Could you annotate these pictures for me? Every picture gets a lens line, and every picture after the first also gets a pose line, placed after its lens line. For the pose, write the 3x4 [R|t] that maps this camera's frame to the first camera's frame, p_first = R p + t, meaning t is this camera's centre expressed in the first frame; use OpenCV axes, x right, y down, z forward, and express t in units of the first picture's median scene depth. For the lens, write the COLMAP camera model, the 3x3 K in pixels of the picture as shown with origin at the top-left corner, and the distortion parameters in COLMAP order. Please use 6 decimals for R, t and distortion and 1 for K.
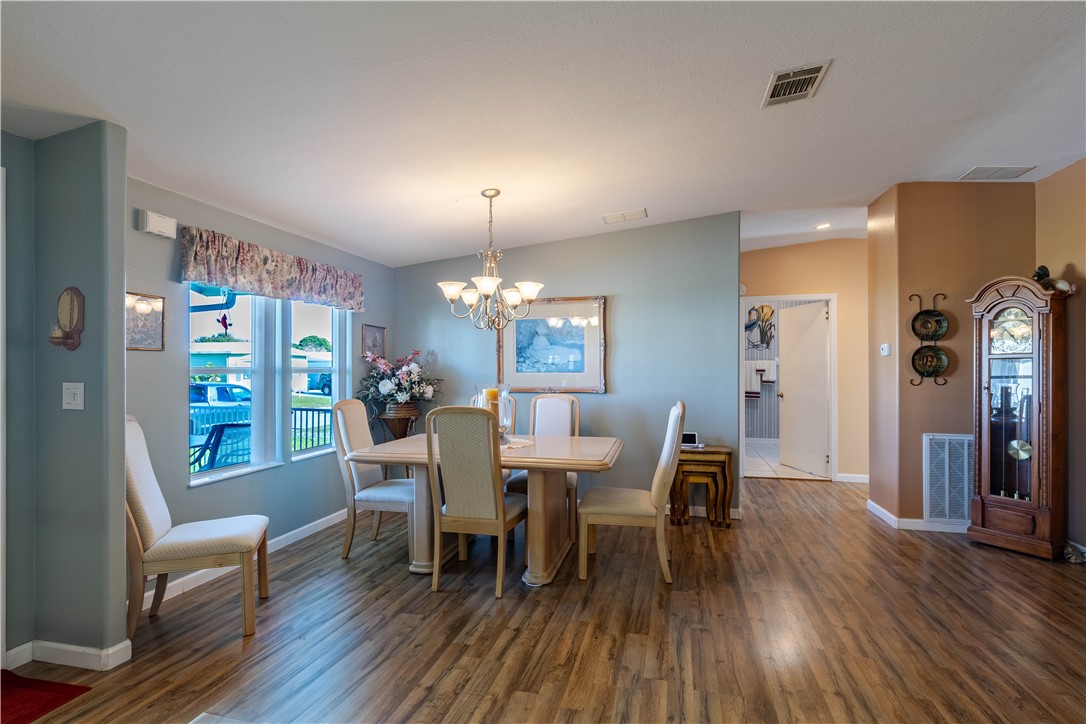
lens RADIAL K [[536.0, 0, 549.5], [0, 536.0, 366.4], [0, 0, 1]] dist [0.001829, -0.000828]
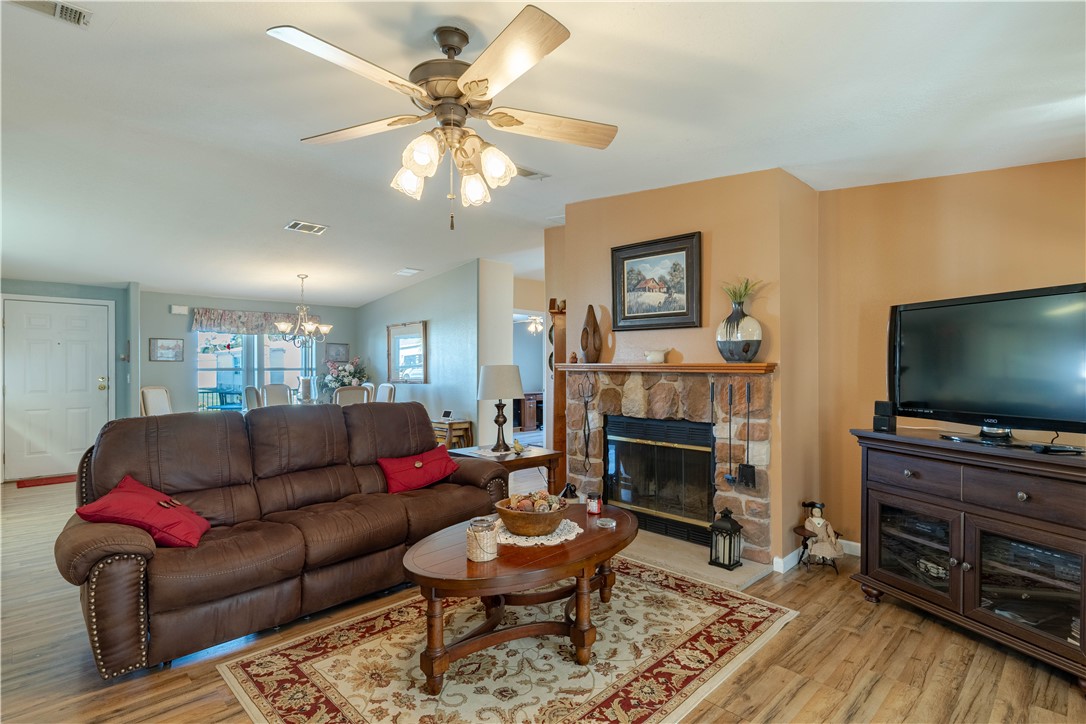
lens RADIAL K [[536.0, 0, 548.9], [0, 536.0, 368.1], [0, 0, 1]] dist [0.001829, -0.000828]
pose [[0.850475, -0.002848, -0.526007, 1.445324], [0.005736, 0.999976, 0.003860, 0.002341], [0.525984, -0.006300, 0.850471, -0.146716]]
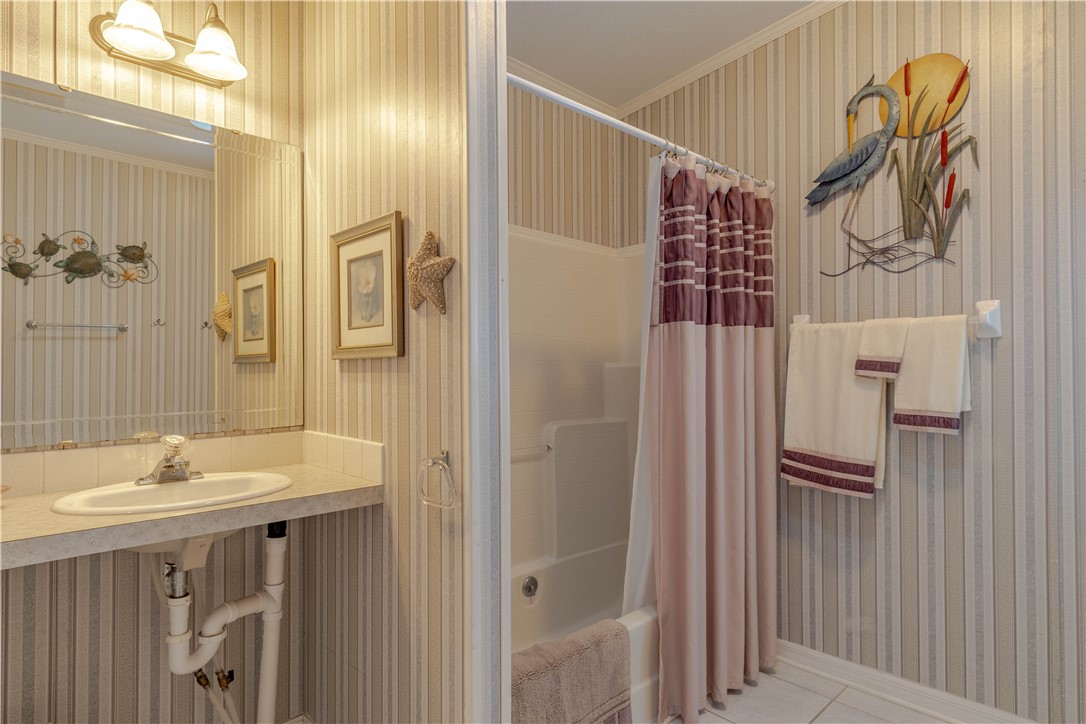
lens RADIAL K [[601.0, 0, 551.3], [0, 601.0, 364.2], [0, 0, 1]] dist [0.012428, -0.000278]
pose [[0.859424, -0.018432, -0.510930, 0.919643], [0.010570, 0.999777, -0.018287, 0.024250], [0.511153, 0.010315, 0.859428, 1.670804]]
